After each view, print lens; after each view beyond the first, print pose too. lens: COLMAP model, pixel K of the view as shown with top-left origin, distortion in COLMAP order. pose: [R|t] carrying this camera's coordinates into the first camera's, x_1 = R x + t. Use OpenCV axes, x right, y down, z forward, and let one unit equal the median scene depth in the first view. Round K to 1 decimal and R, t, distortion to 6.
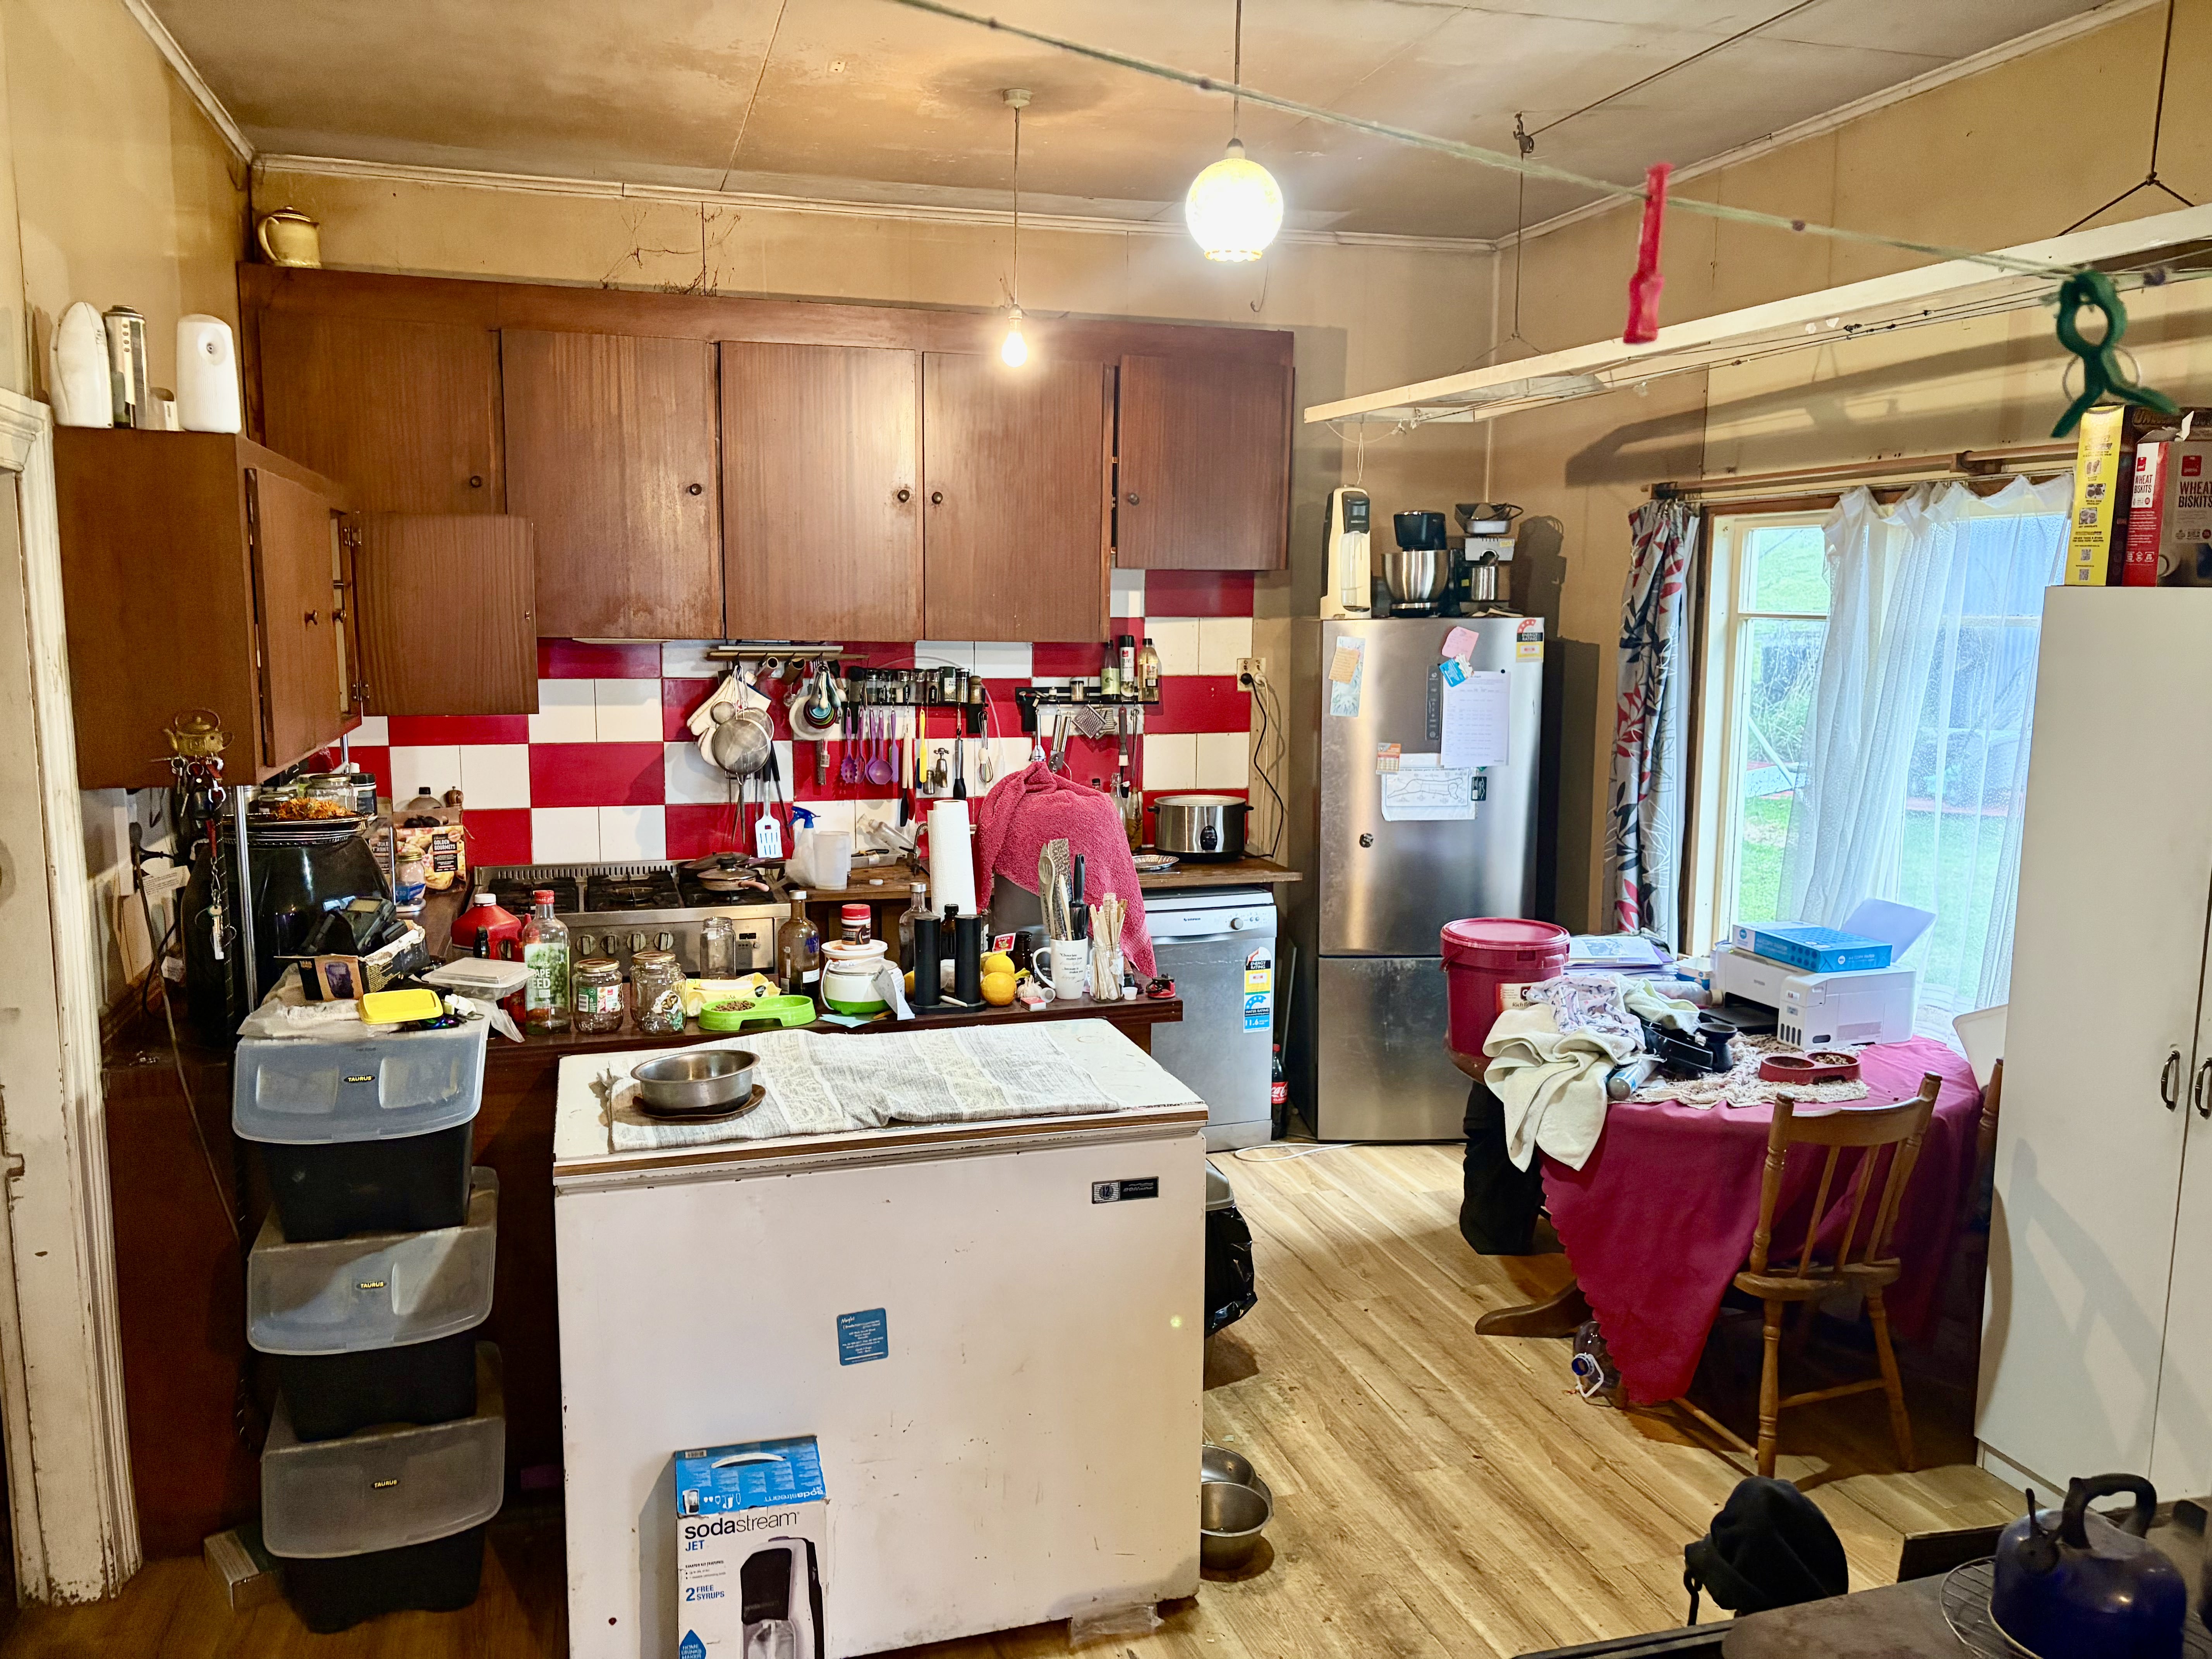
lens RADIAL K [[1698.0, 0, 1123.4], [0, 1698.0, 842.4], [0, 0, 1]] dist [0.013447, -0.022950]
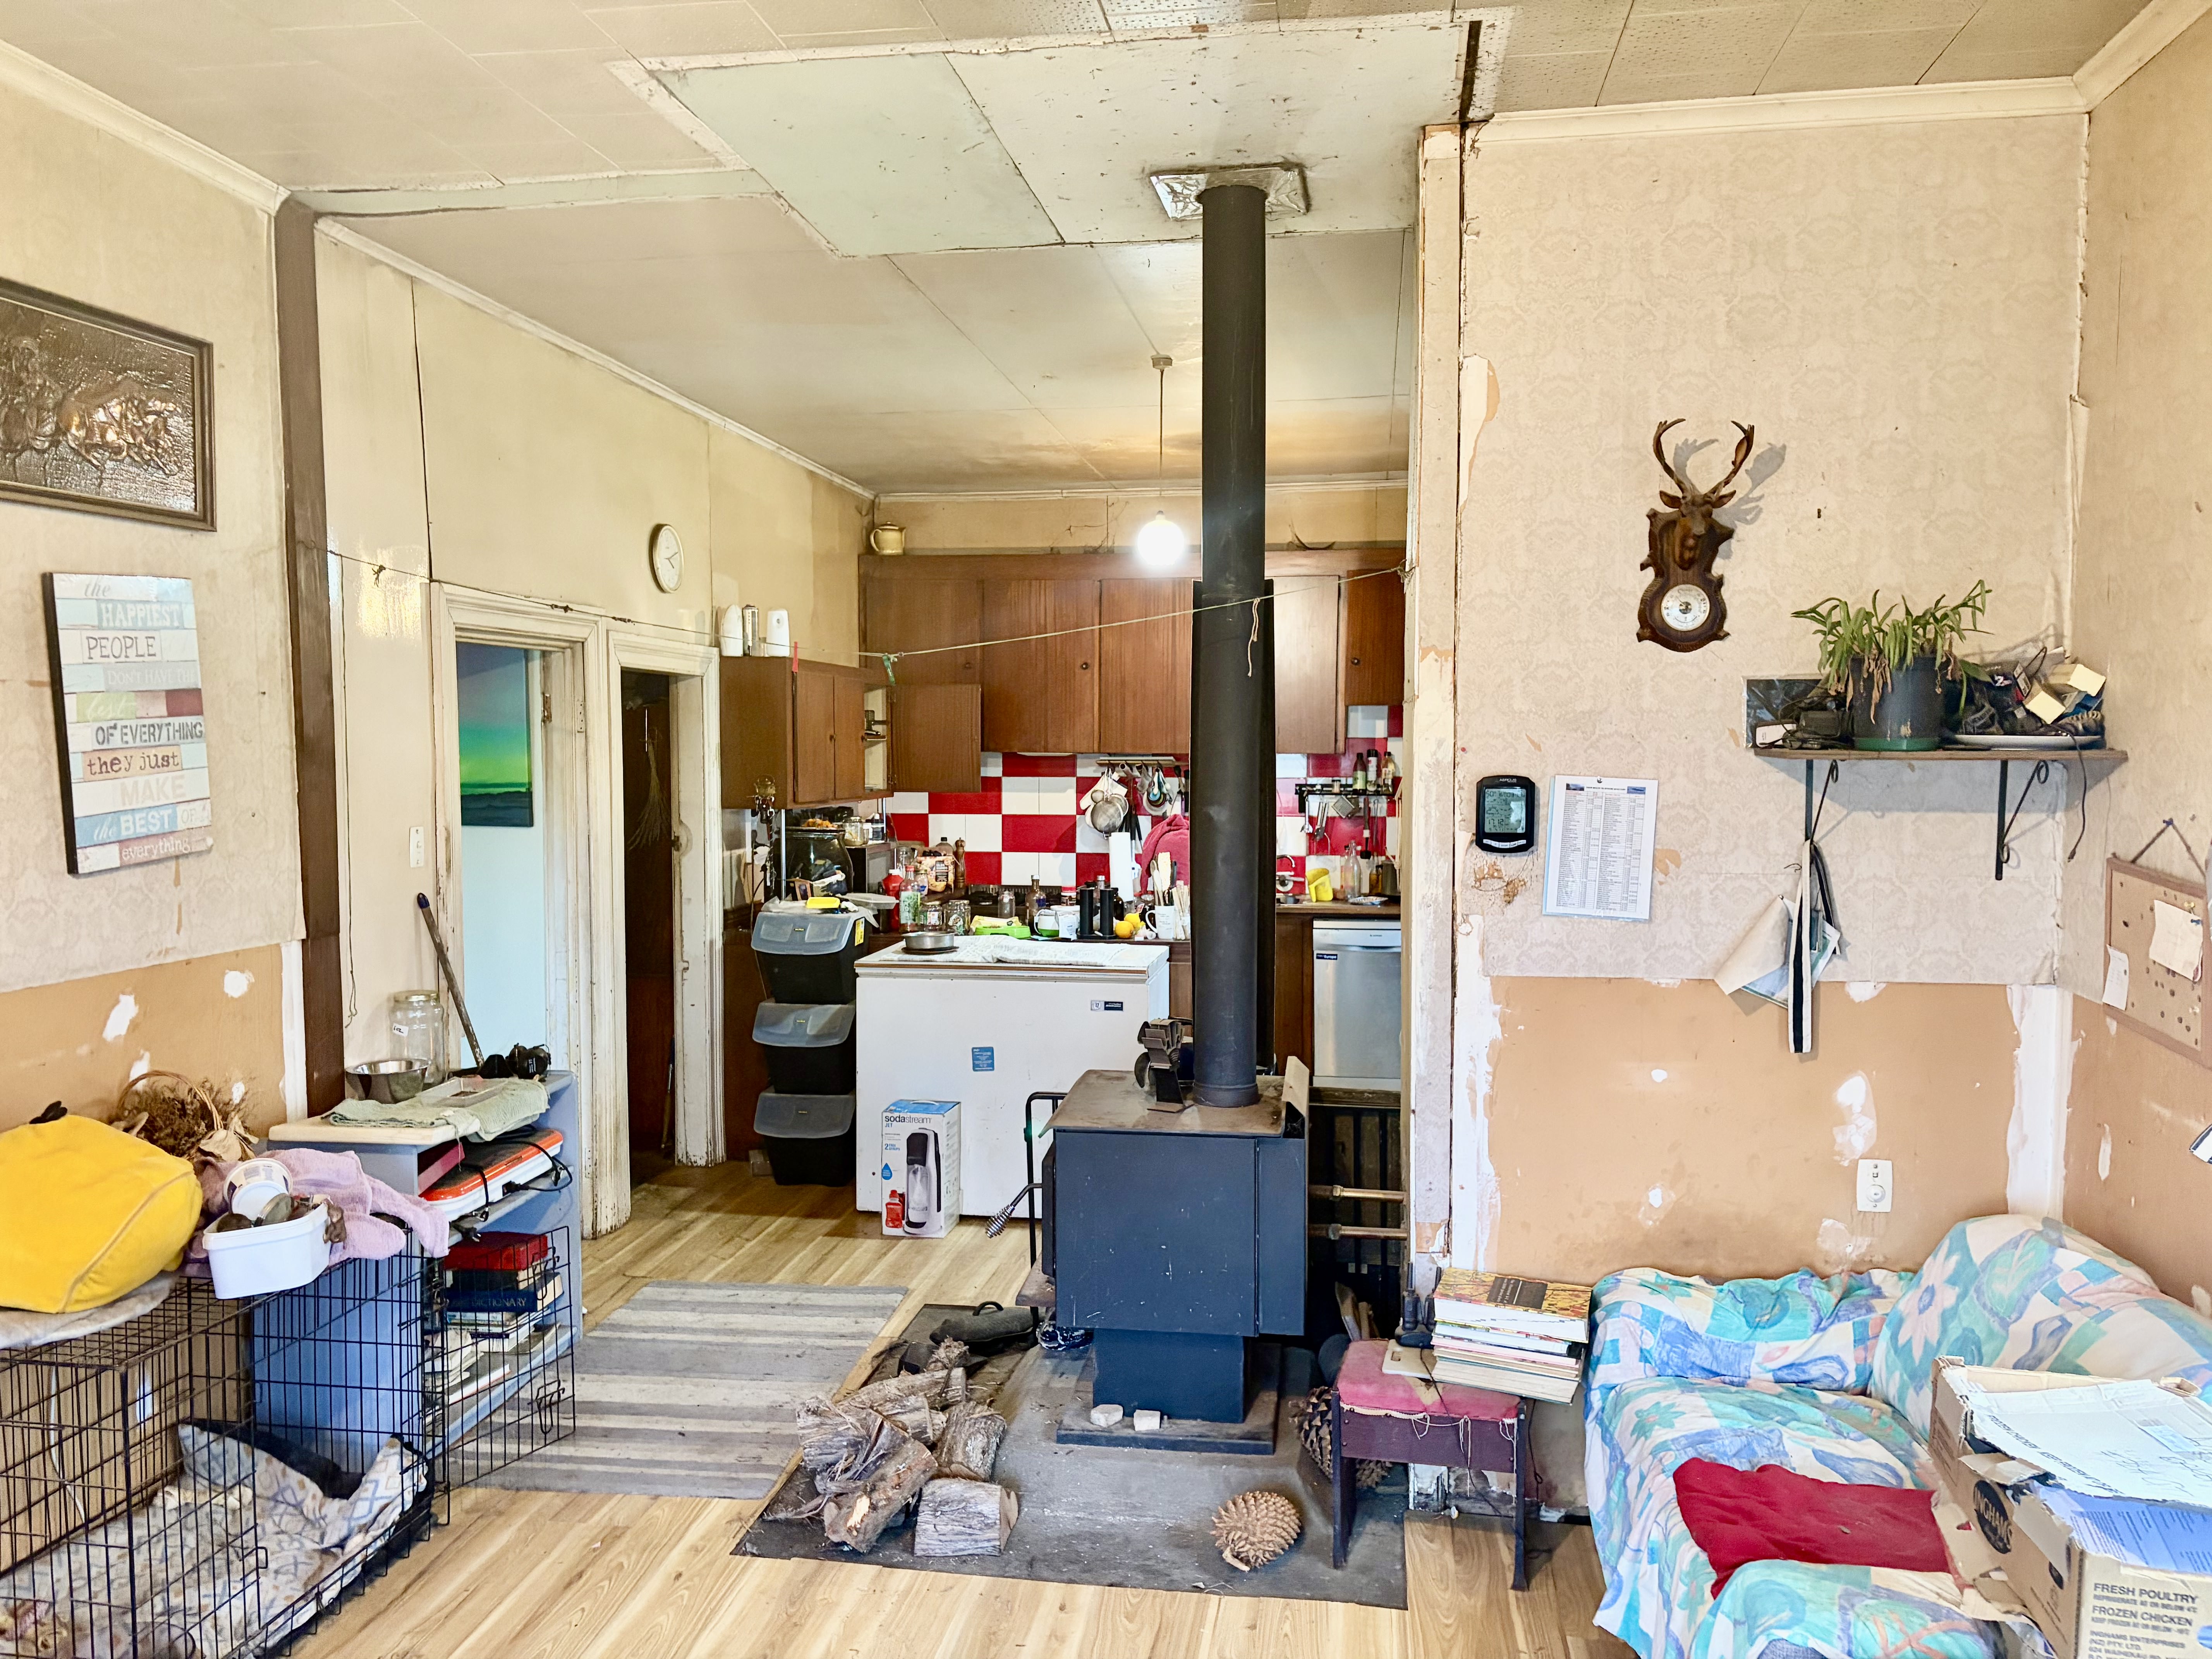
lens RADIAL K [[1698.0, 0, 1096.7], [0, 1698.0, 827.4], [0, 0, 1]] dist [0.013447, -0.022950]
pose [[0.893679, 0.014462, -0.448473, 0.550203], [-0.054940, 0.995487, -0.077379, 0.090234], [0.445330, 0.093791, 0.890441, -0.521632]]
